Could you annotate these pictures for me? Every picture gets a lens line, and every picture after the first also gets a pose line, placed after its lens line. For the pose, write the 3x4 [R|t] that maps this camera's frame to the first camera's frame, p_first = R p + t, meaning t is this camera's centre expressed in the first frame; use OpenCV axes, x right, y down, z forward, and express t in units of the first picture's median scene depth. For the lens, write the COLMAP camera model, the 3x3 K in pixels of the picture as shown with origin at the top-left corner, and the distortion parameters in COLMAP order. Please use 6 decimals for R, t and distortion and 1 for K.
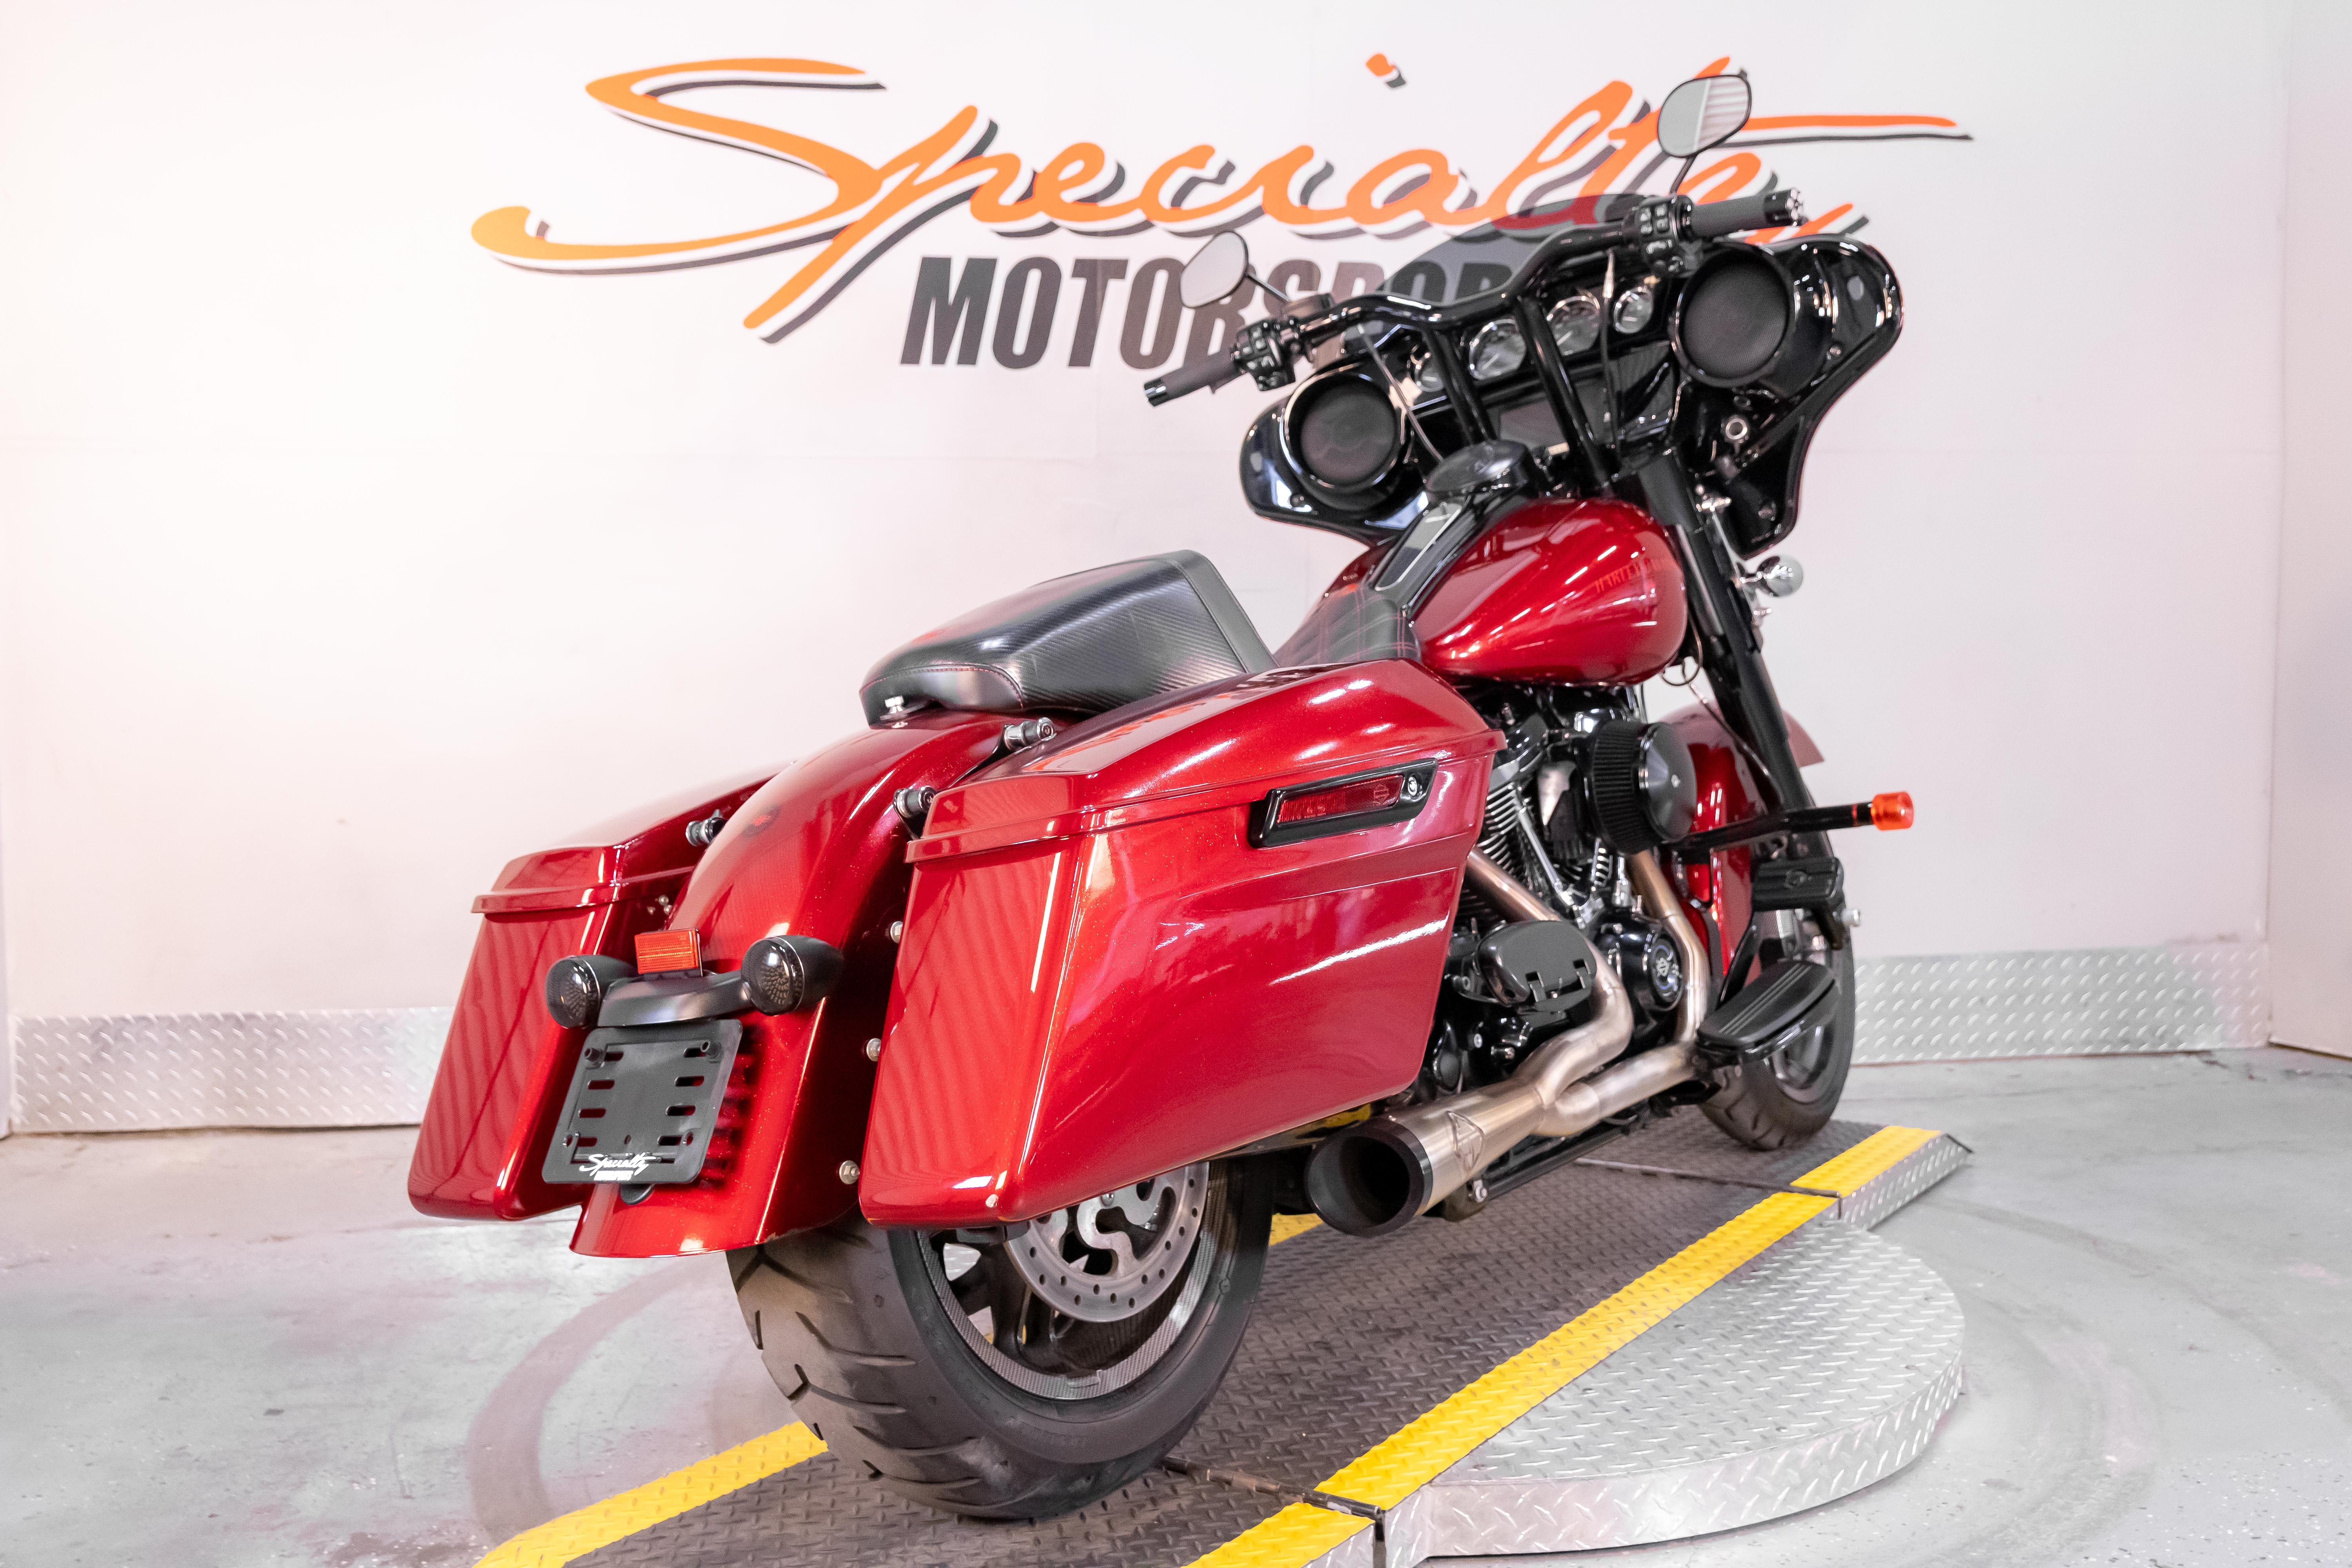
lens RADIAL K [[2248.5, 0, 1176.0], [0, 2248.5, 784.0], [0, 0, 1]] dist [-0.002836, -0.016050]
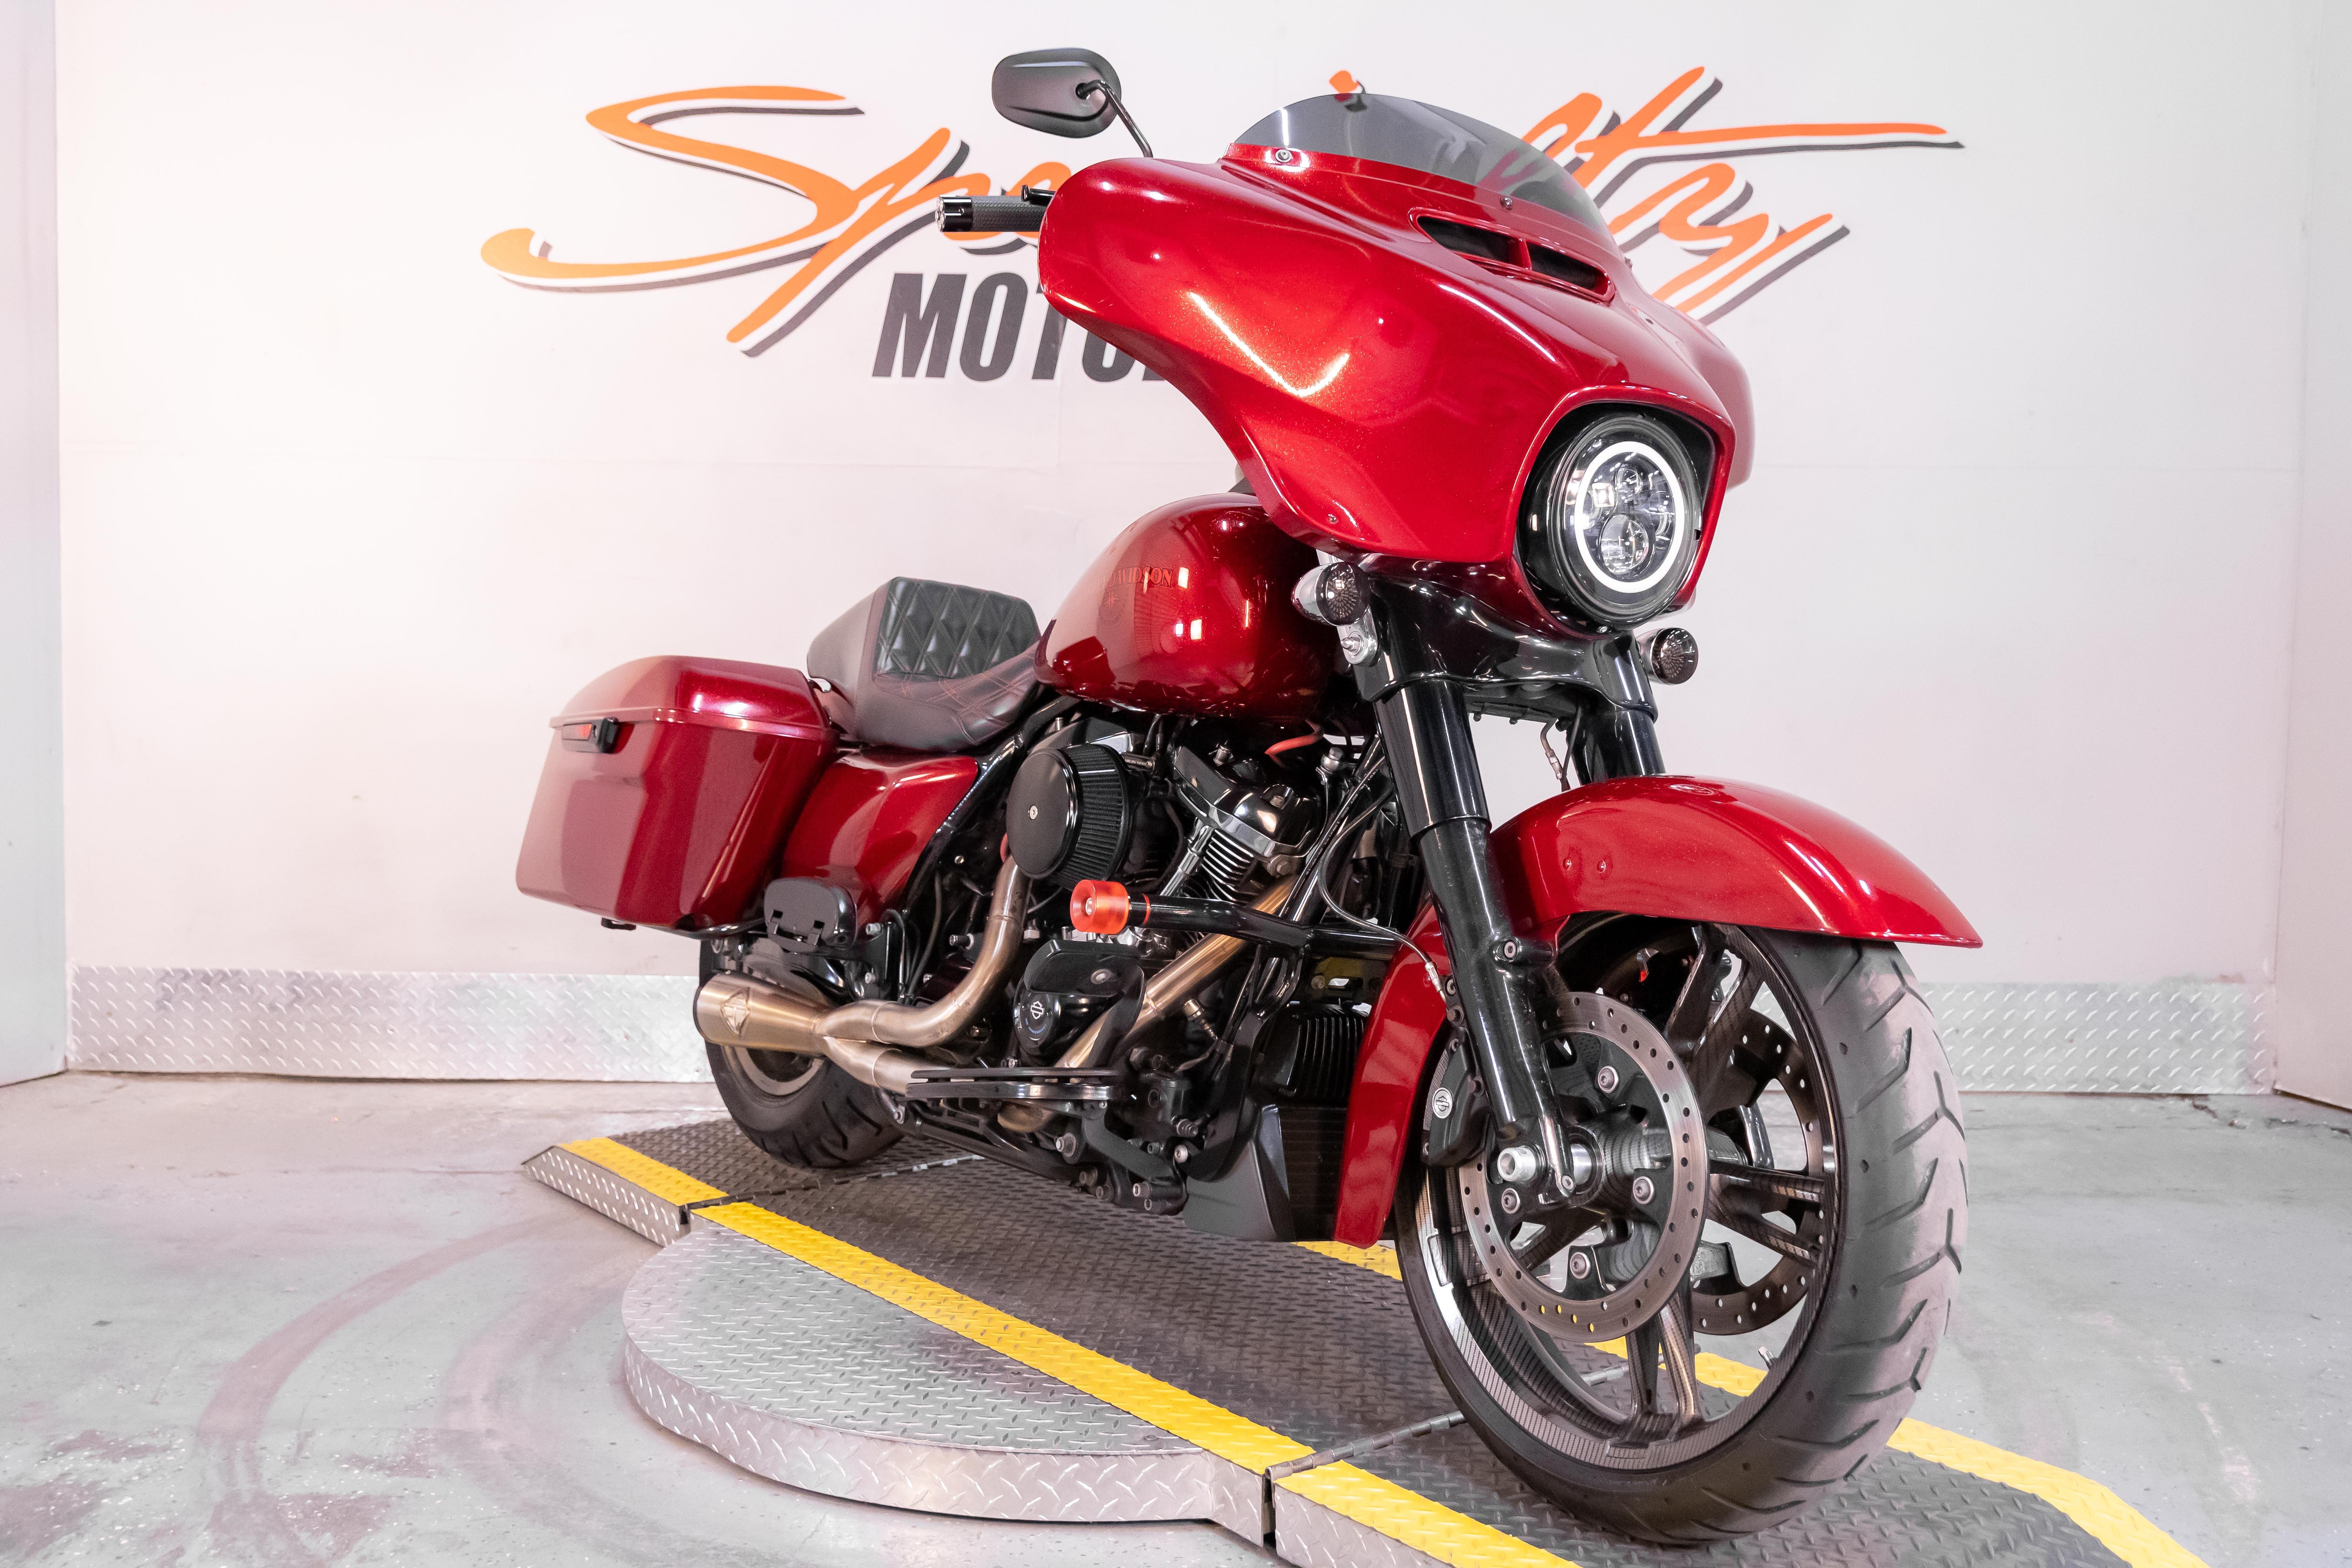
lens RADIAL K [[2248.5, 0, 1176.0], [0, 2248.5, 784.0], [0, 0, 1]] dist [-0.002836, -0.016050]
pose [[0.988465, 0.028847, -0.148676, 0.180791], [-0.028912, 0.999580, 0.001722, -0.002911], [0.148663, 0.002597, 0.988885, -0.013404]]
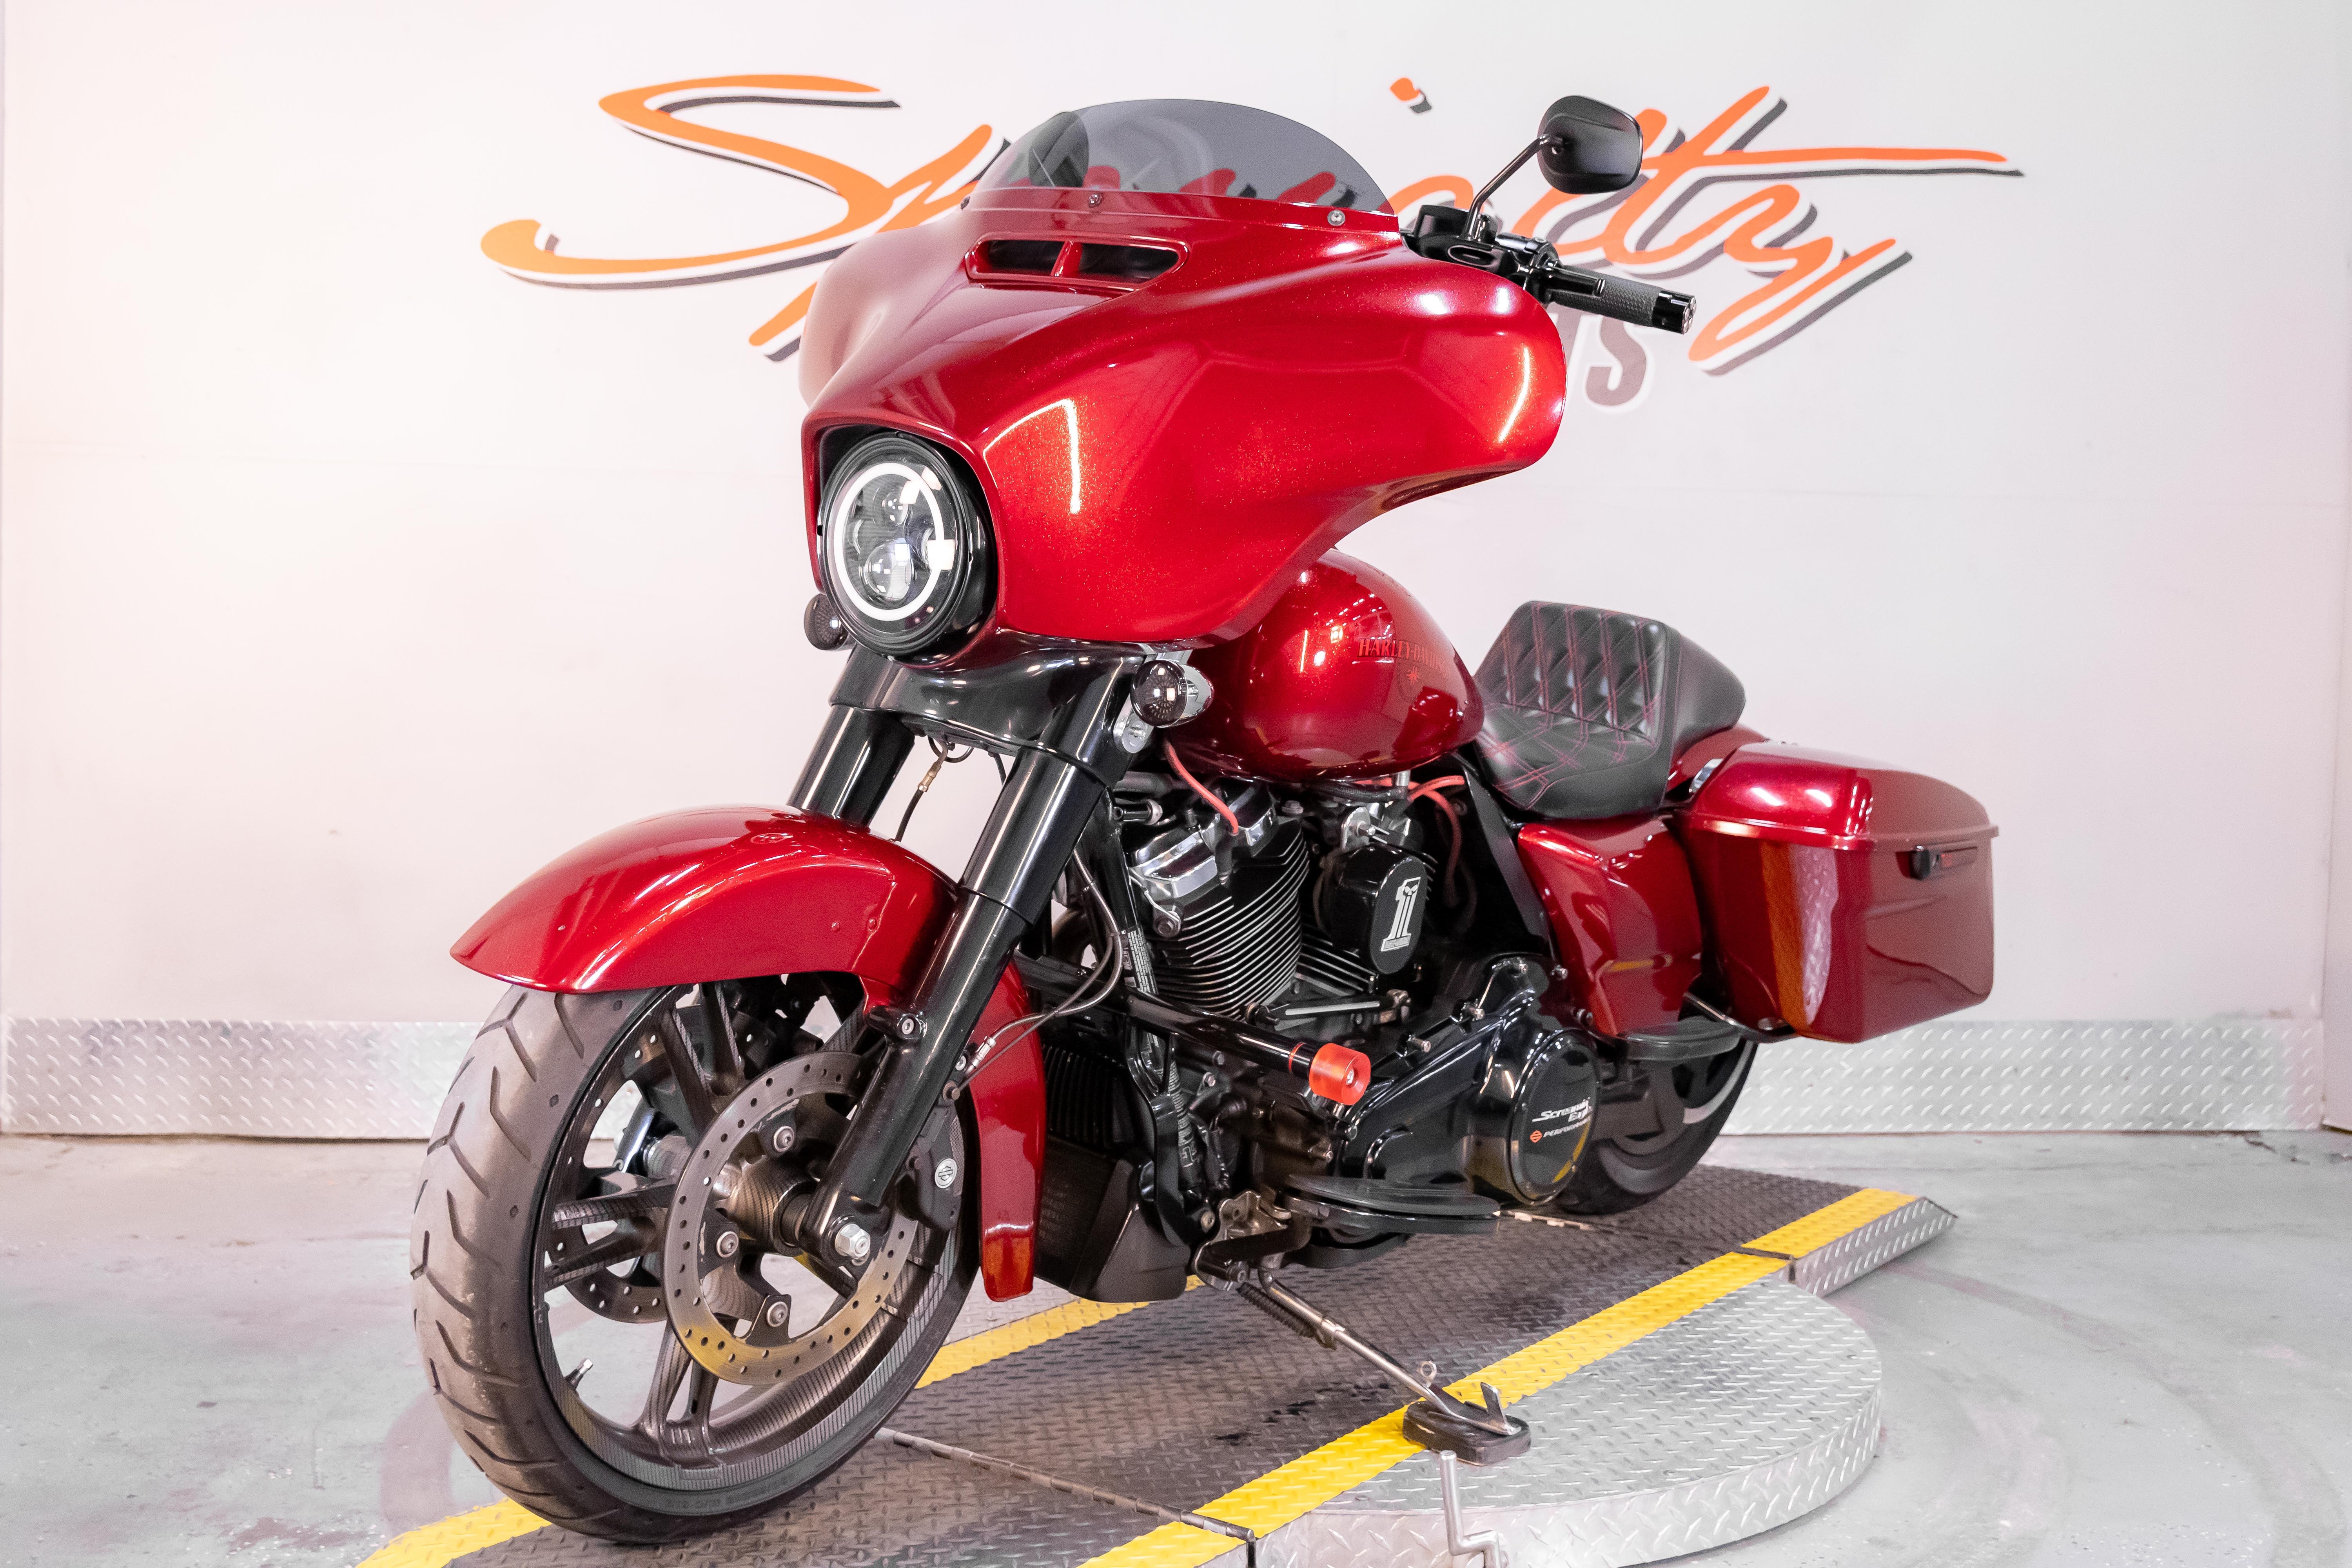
lens RADIAL K [[2416.5, 0, 1176.0], [0, 2416.5, 784.0], [0, 0, 1]] dist [-0.031790, 0.023060]
pose [[0.998306, 0.028706, -0.050601, 0.054637], [-0.029539, 0.999439, -0.015789, 0.001293], [0.050120, 0.017257, 0.998594, -0.046917]]
